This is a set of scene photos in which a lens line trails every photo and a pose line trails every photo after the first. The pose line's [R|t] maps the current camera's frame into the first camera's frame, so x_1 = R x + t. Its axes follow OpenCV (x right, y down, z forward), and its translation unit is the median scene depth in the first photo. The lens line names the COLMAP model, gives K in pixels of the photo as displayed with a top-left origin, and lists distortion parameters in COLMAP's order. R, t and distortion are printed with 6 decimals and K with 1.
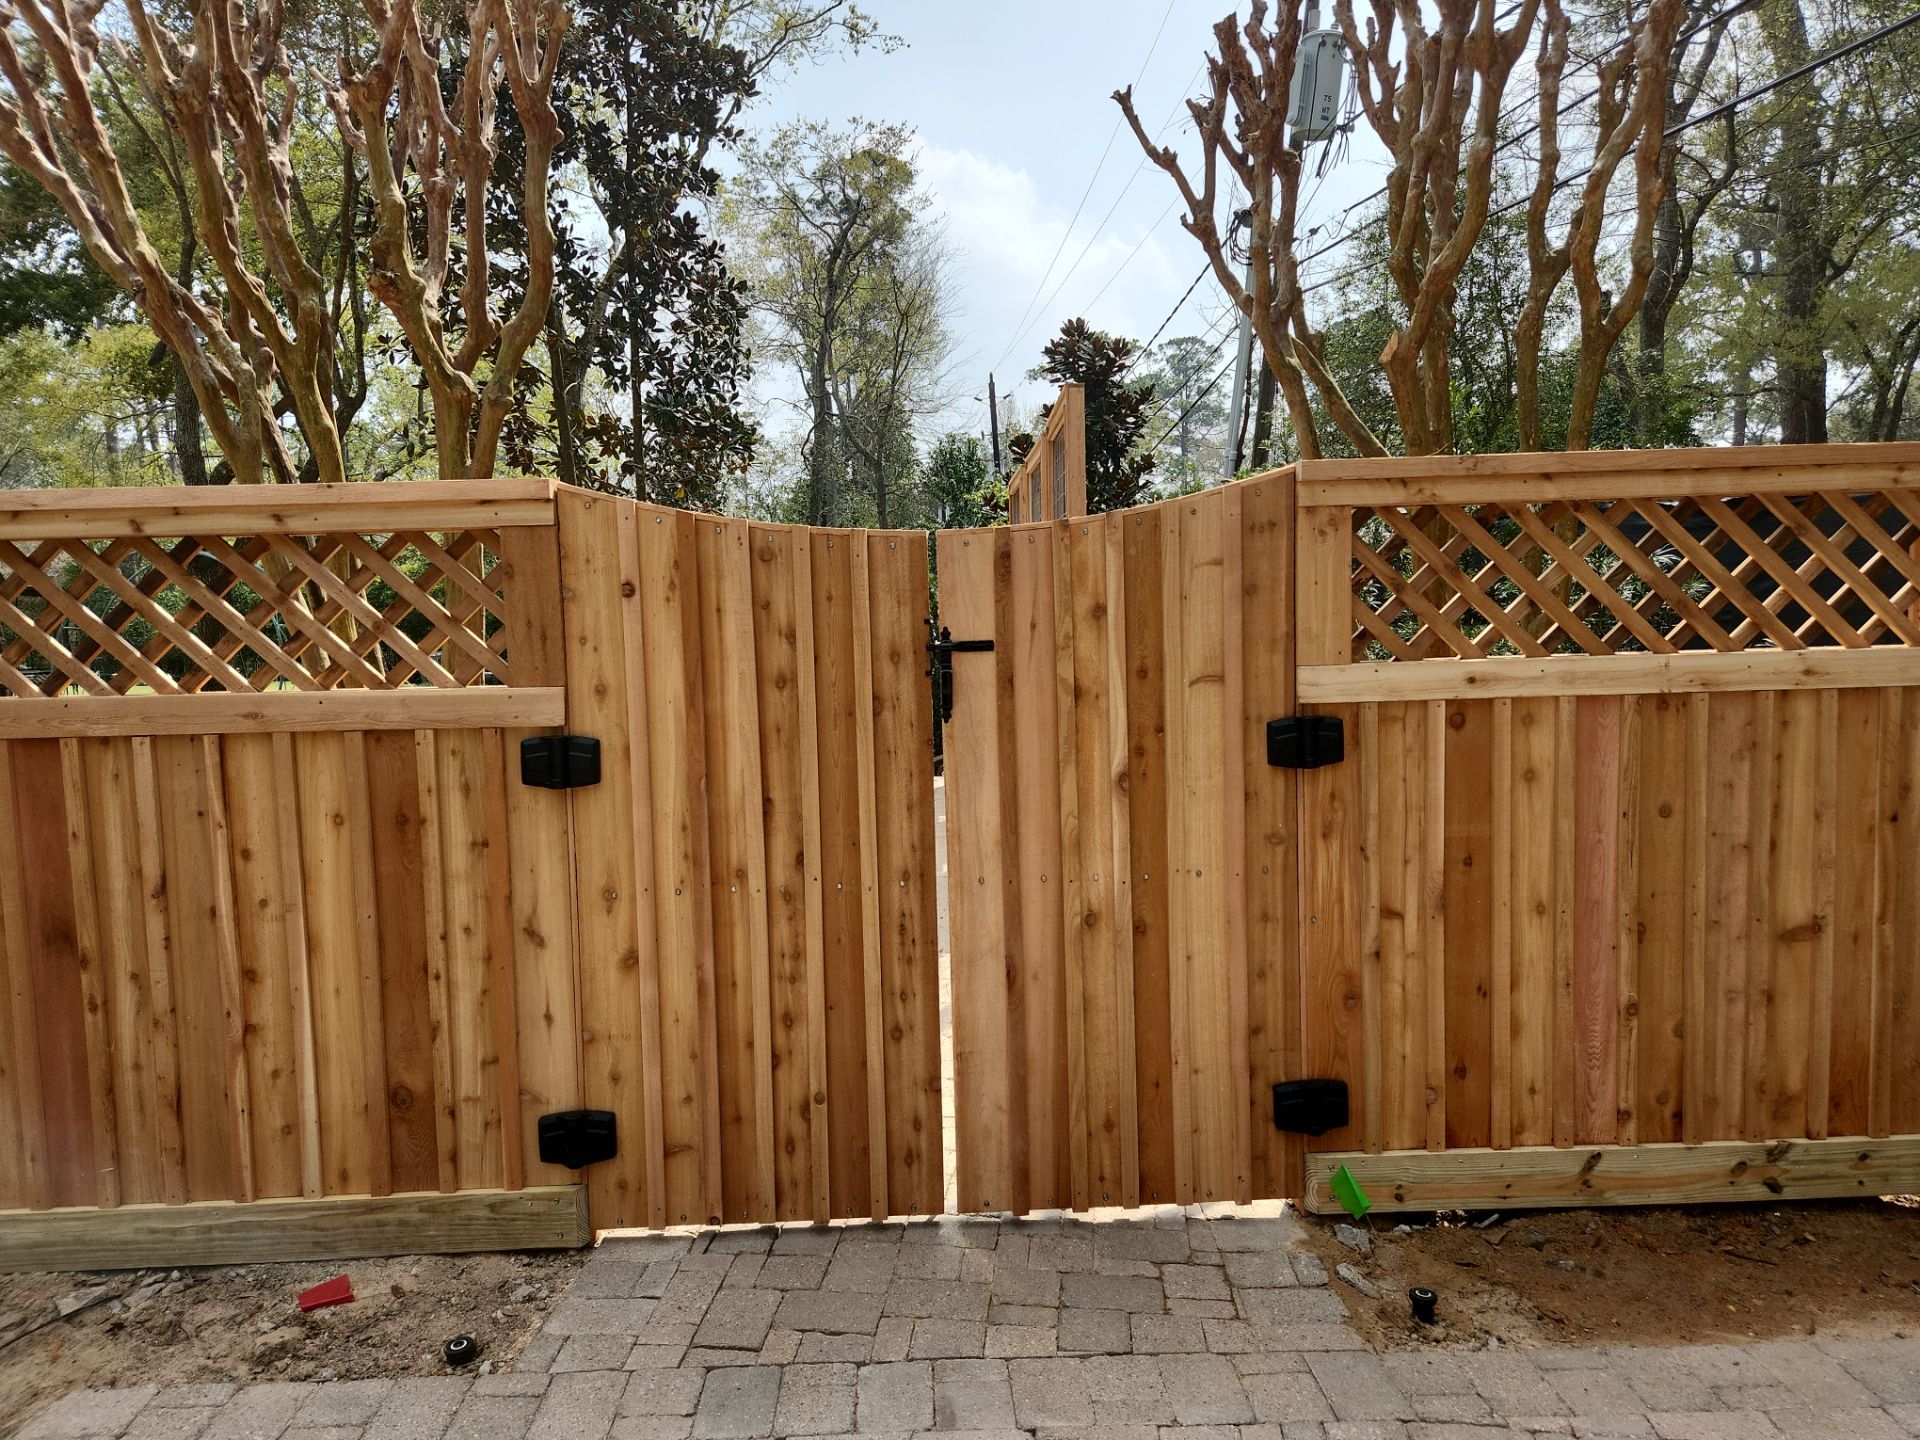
lens RADIAL K [[1270.9, 0, 955.0], [0, 1270.9, 701.5], [0, 0, 1]] dist [0.081929, -0.070069]
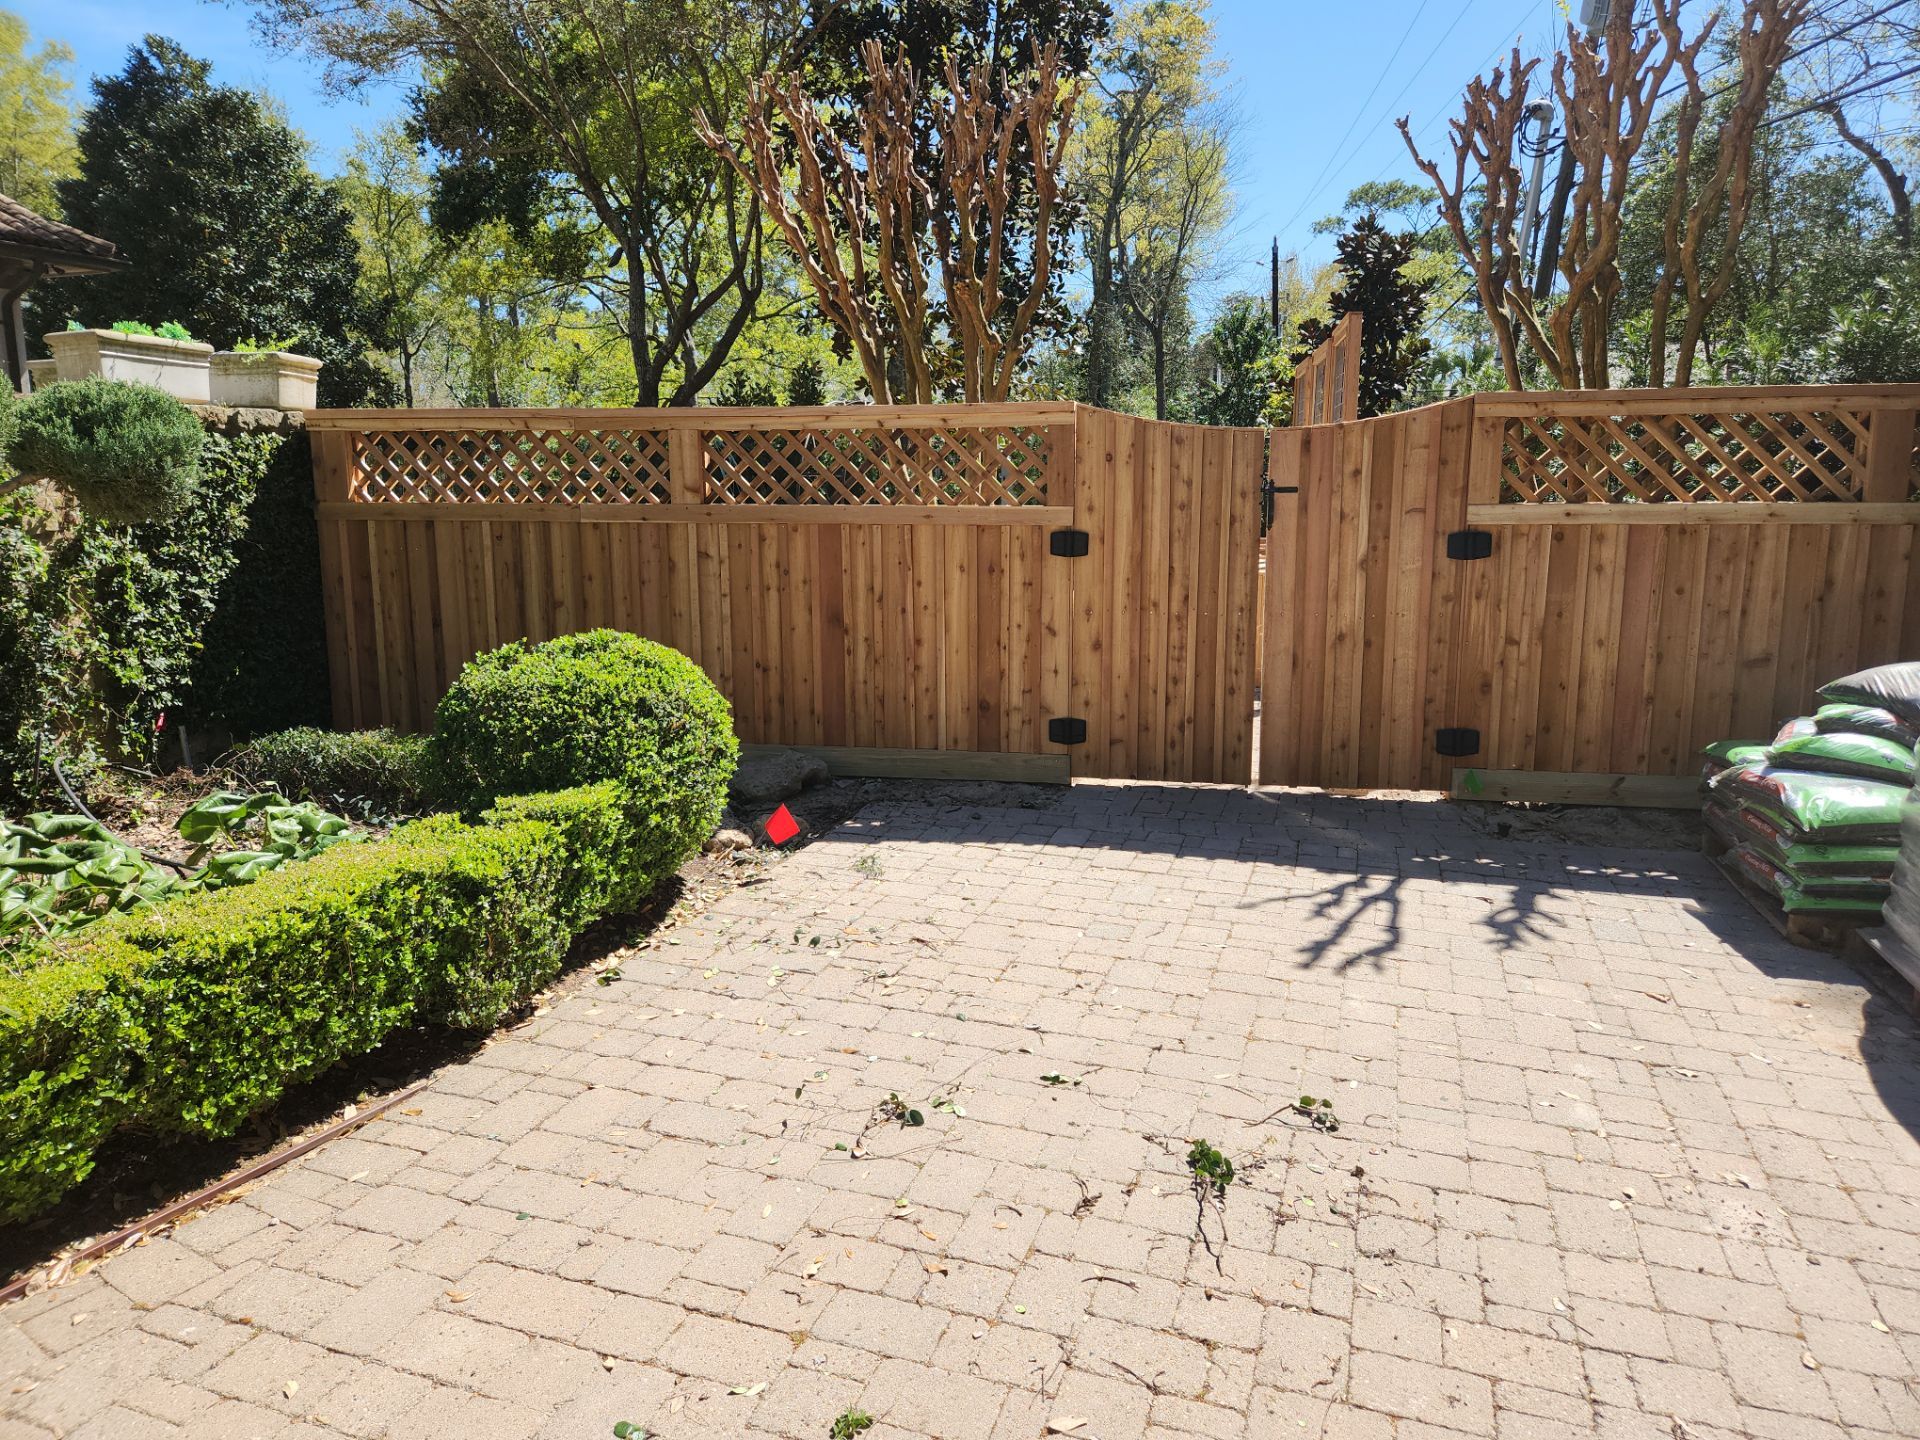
lens RADIAL K [[1286.6, 0, 943.6], [0, 1286.6, 684.7], [0, 0, 1]] dist [0.085150, -0.080650]
pose [[0.979151, 0.055126, -0.195513, -0.091626], [-0.037181, 0.994850, 0.094293, 0.081606], [0.199704, -0.085058, 0.976157, -1.011111]]
